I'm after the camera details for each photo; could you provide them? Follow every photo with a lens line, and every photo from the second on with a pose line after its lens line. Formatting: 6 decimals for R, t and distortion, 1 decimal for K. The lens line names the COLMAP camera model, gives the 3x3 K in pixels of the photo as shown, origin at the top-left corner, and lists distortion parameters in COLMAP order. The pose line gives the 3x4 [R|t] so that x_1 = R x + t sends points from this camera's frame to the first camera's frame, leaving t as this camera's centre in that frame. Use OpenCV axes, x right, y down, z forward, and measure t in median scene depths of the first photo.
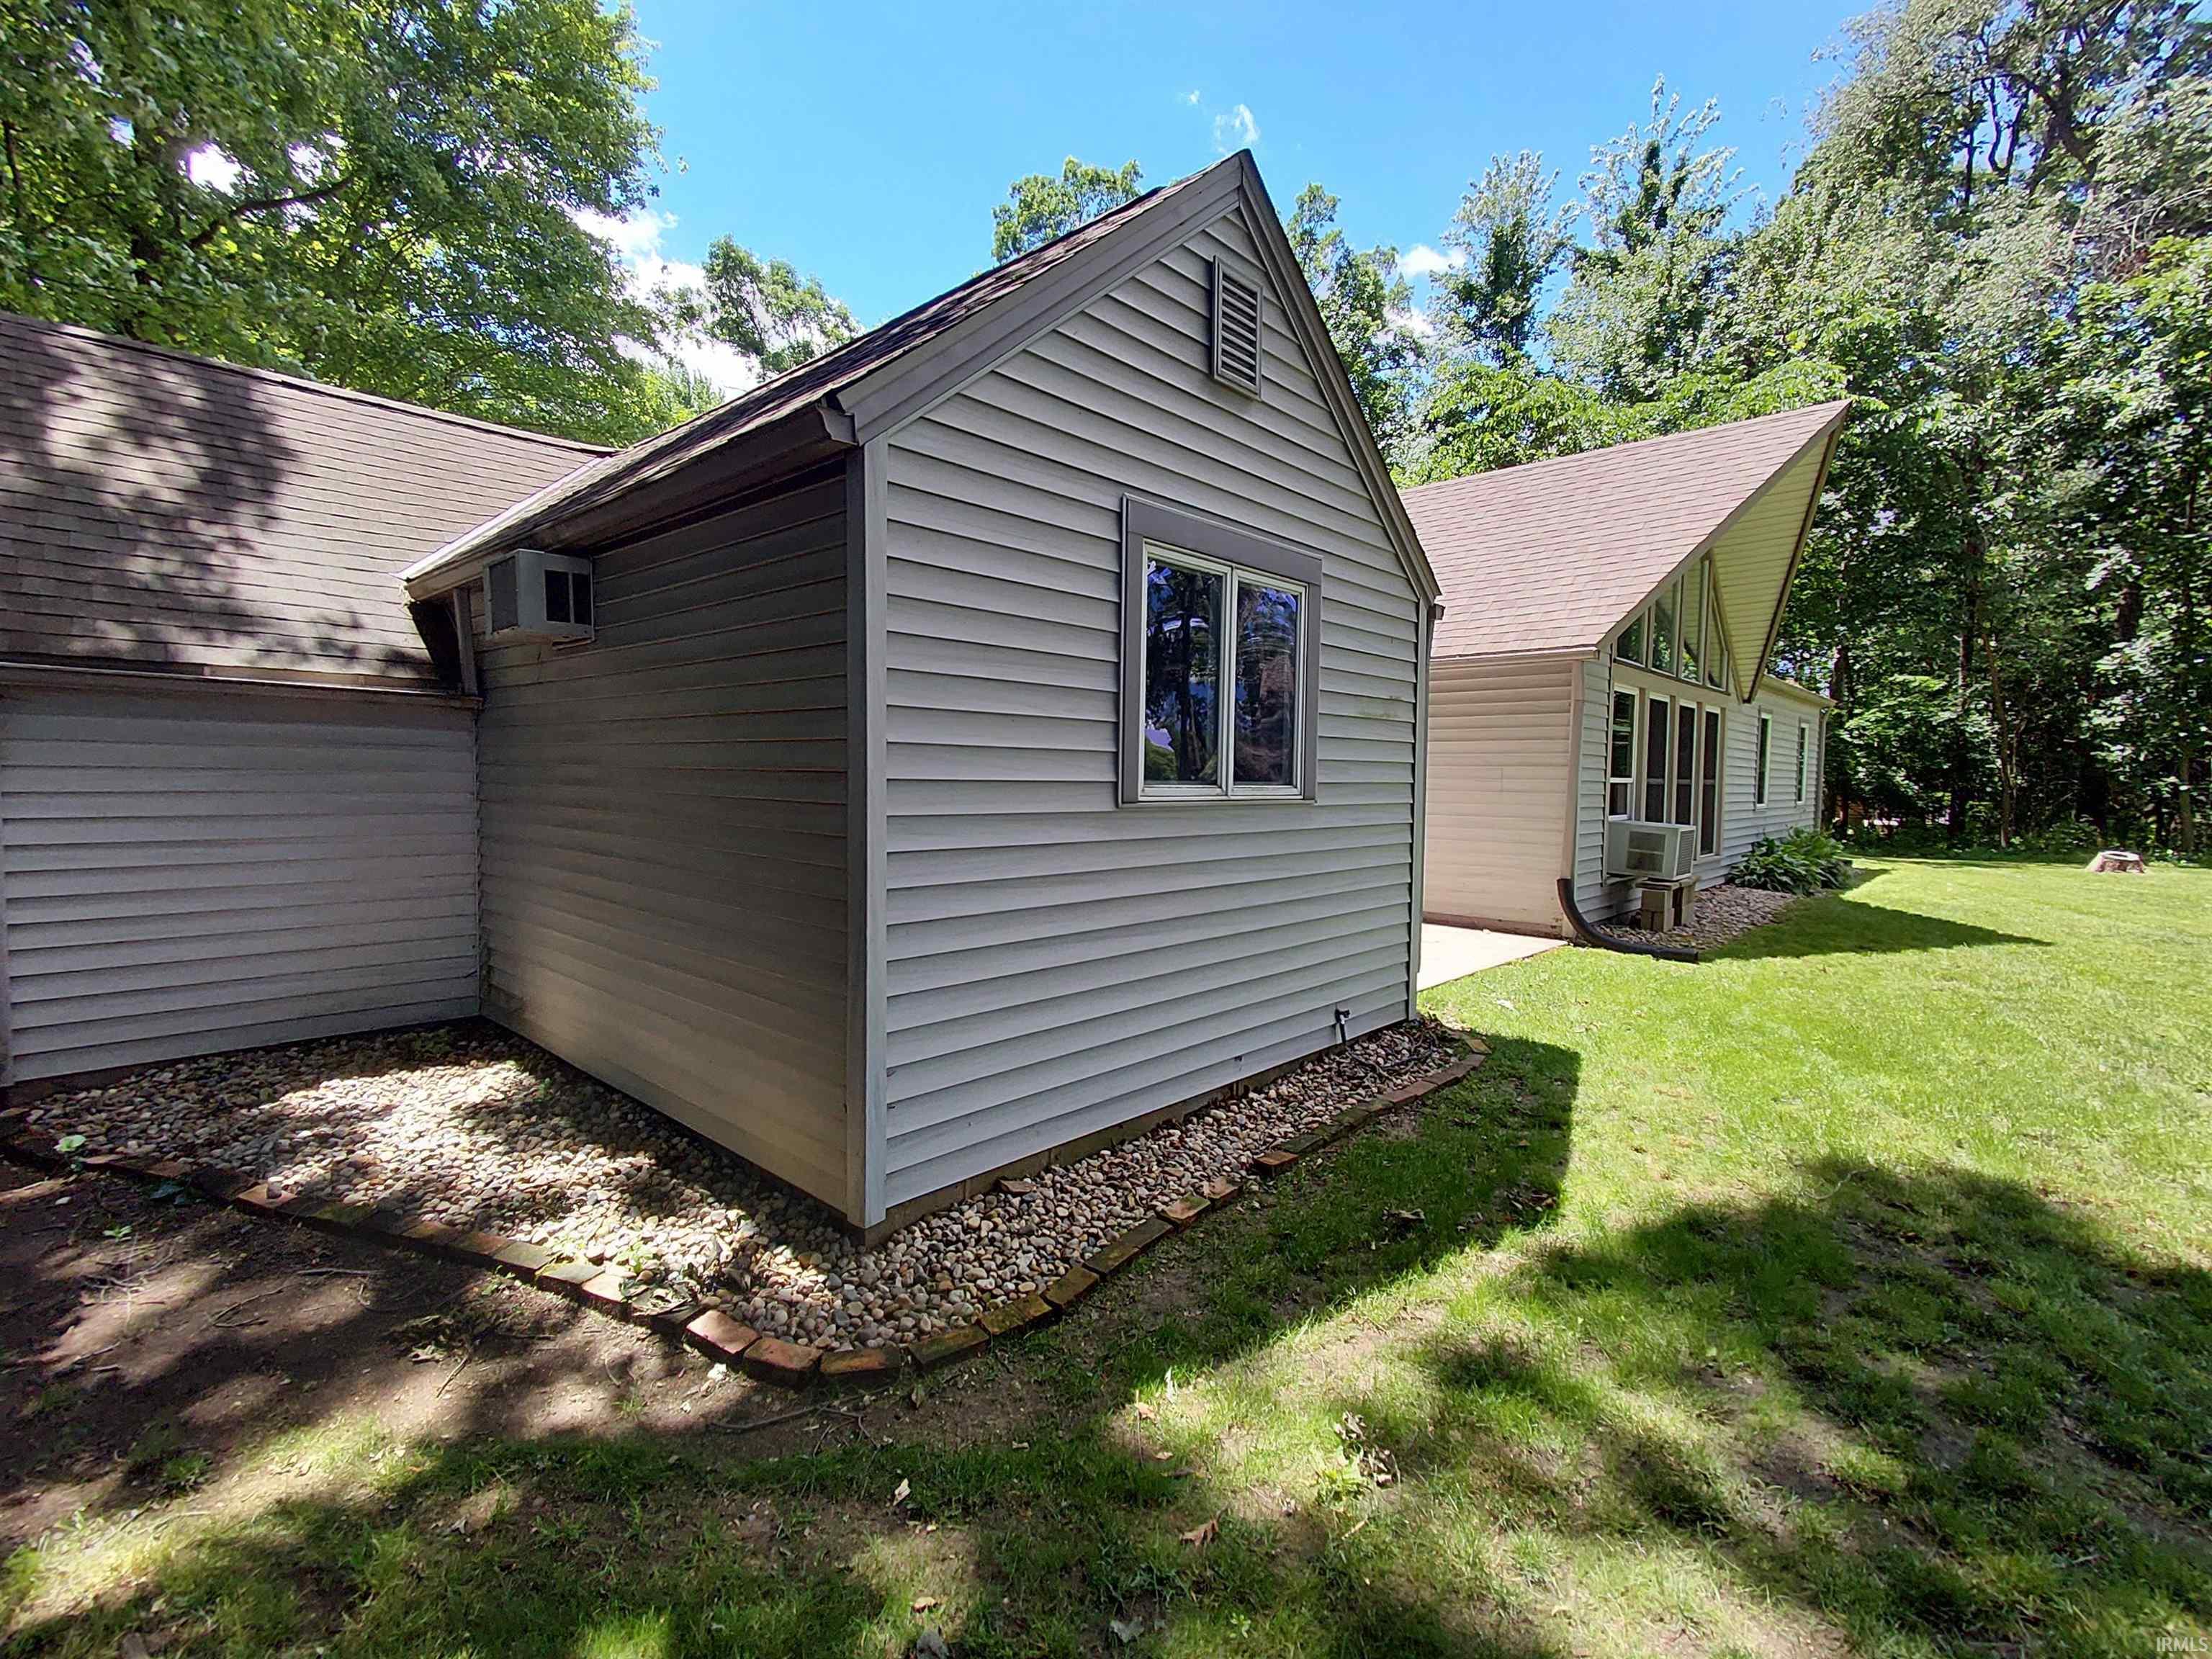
lens RADIAL K [[1004.0, 0, 1105.8], [0, 1004.0, 824.7], [0, 0, 1]] dist [0.010144, -0.003400]
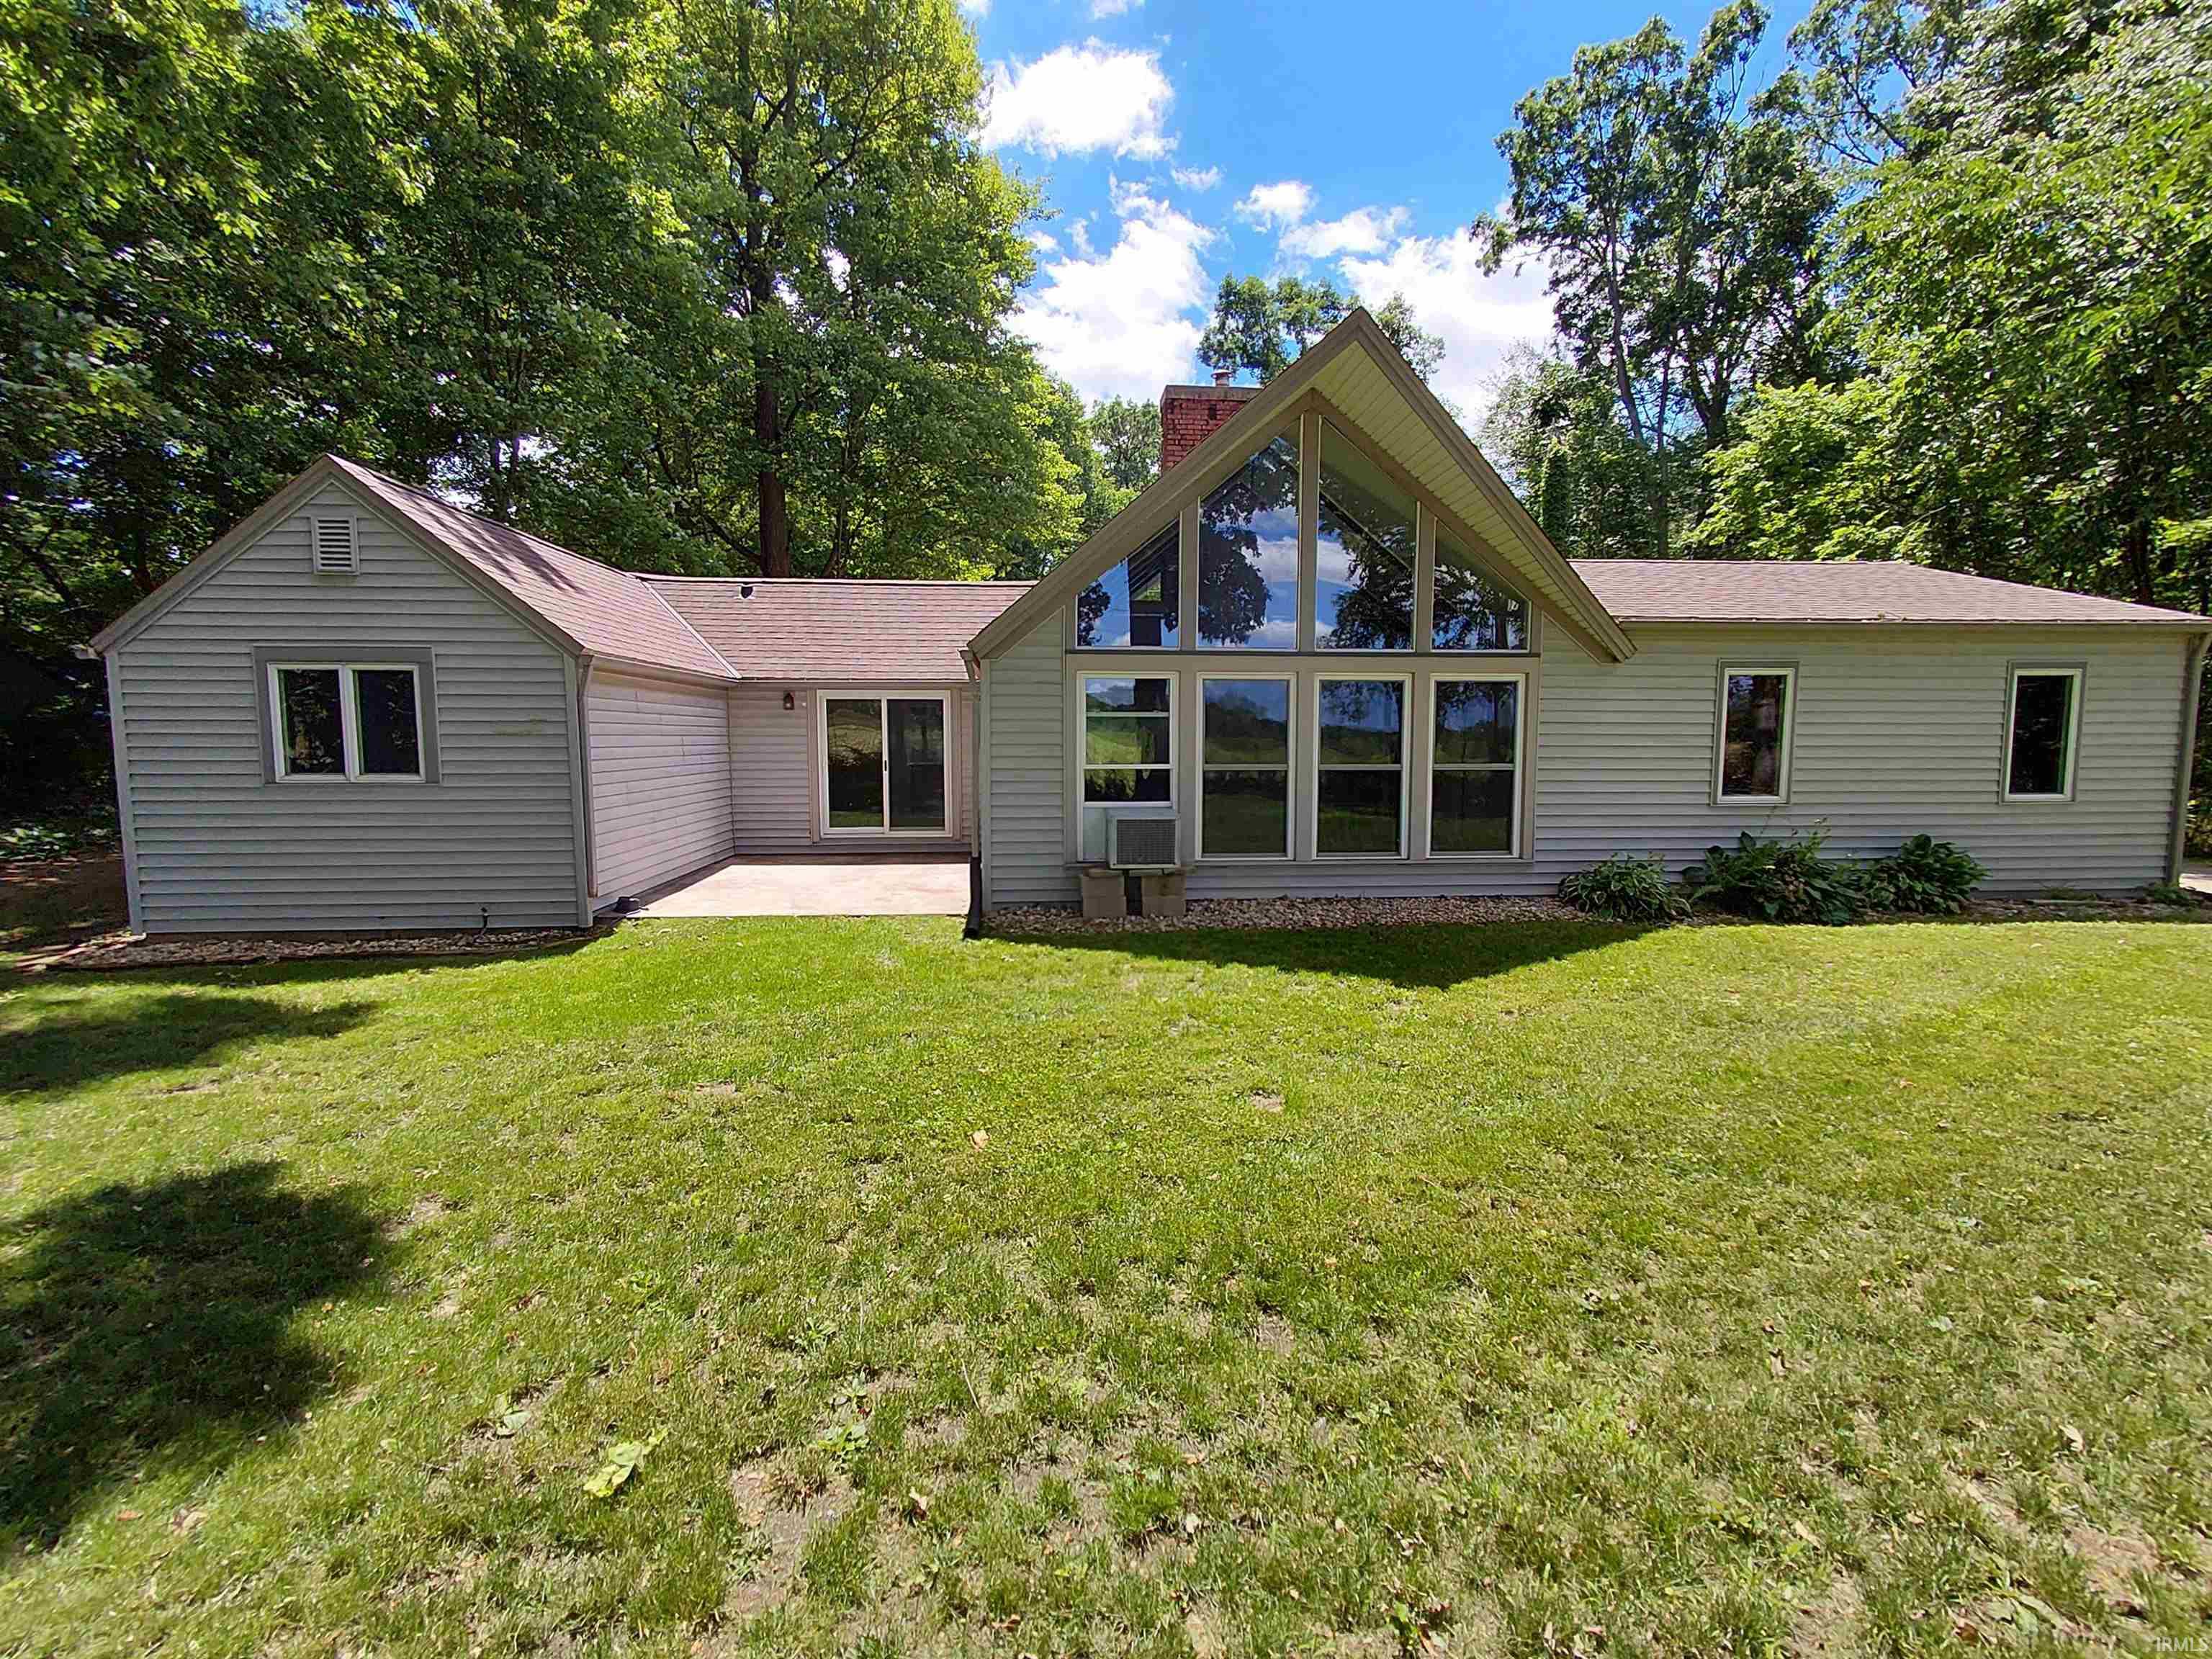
lens RADIAL K [[1004.0, 0, 1104.5], [0, 1004.0, 830.6], [0, 0, 1]] dist [0.010144, -0.003400]
pose [[0.730252, 0.056938, -0.680802, 2.330772], [-0.026878, 0.998144, 0.054649, -0.069598], [0.682649, -0.021609, 0.730426, 0.507435]]
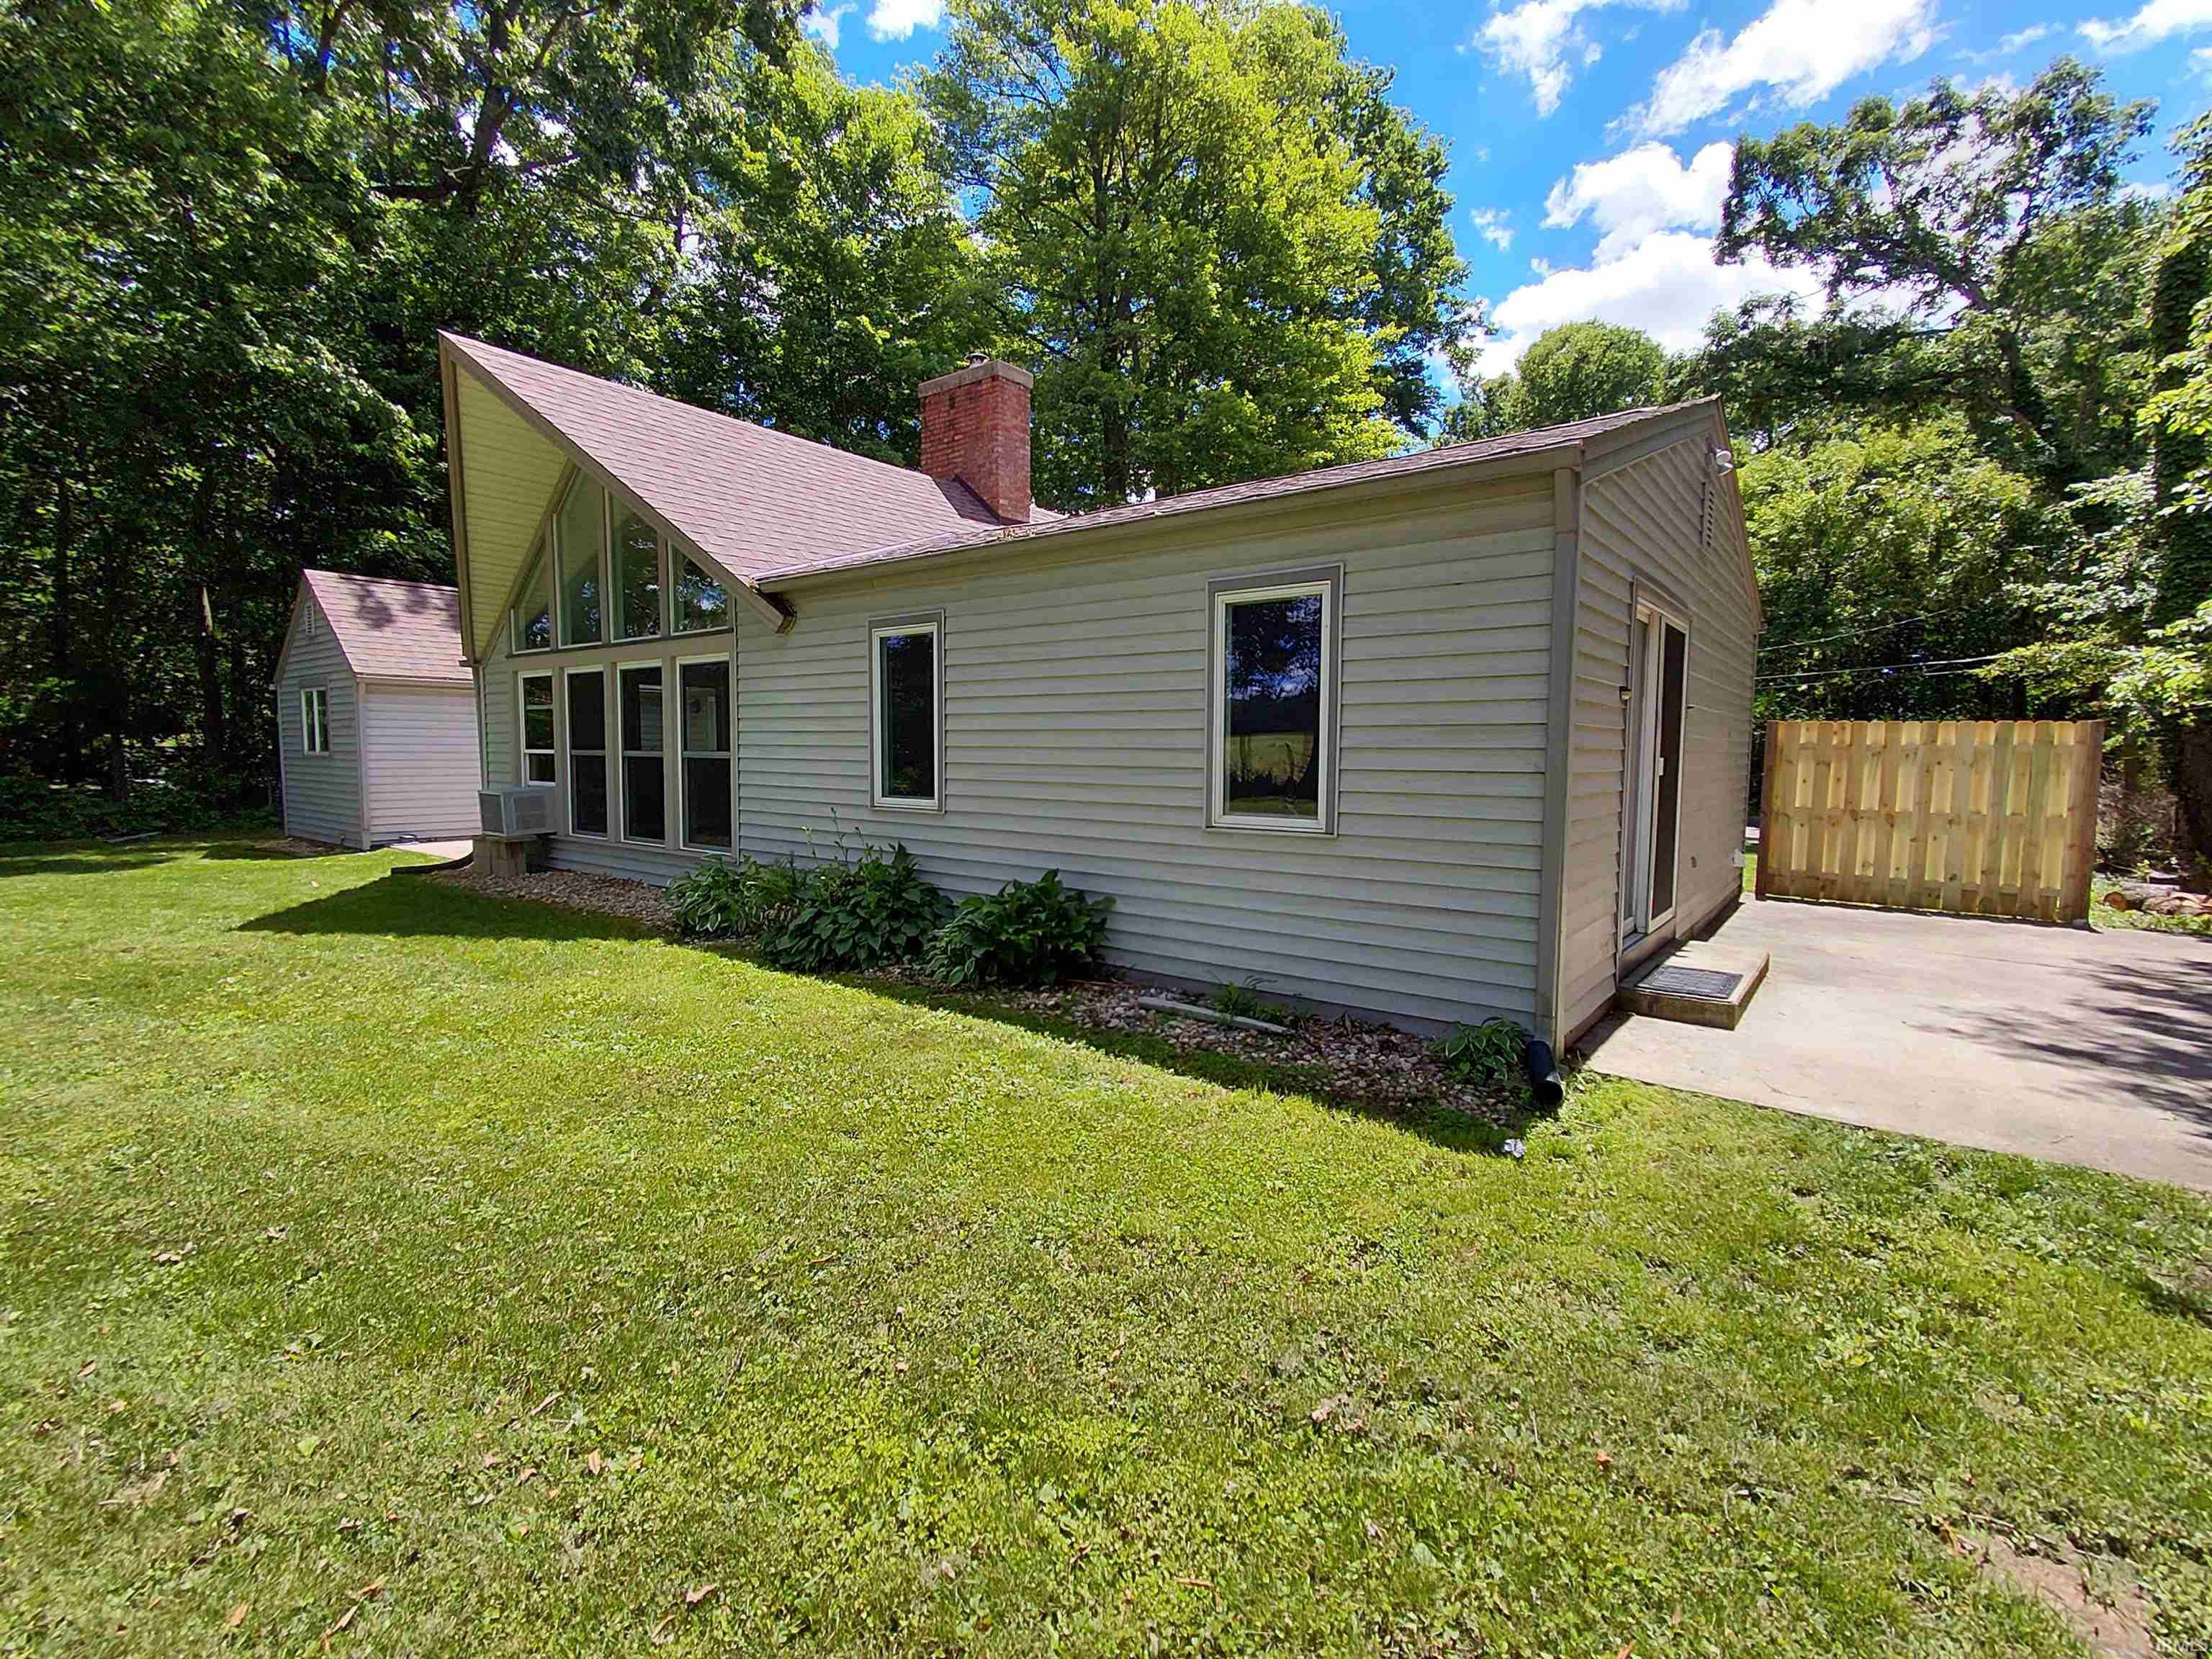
lens RADIAL K [[1004.0, 0, 1104.8], [0, 1004.0, 832.6], [0, 0, 1]] dist [0.010144, -0.003400]
pose [[0.076924, 0.064206, -0.994967, 3.446693], [-0.063319, 0.996225, 0.059392, -0.118791], [0.995024, 0.058432, 0.080699, 3.094782]]
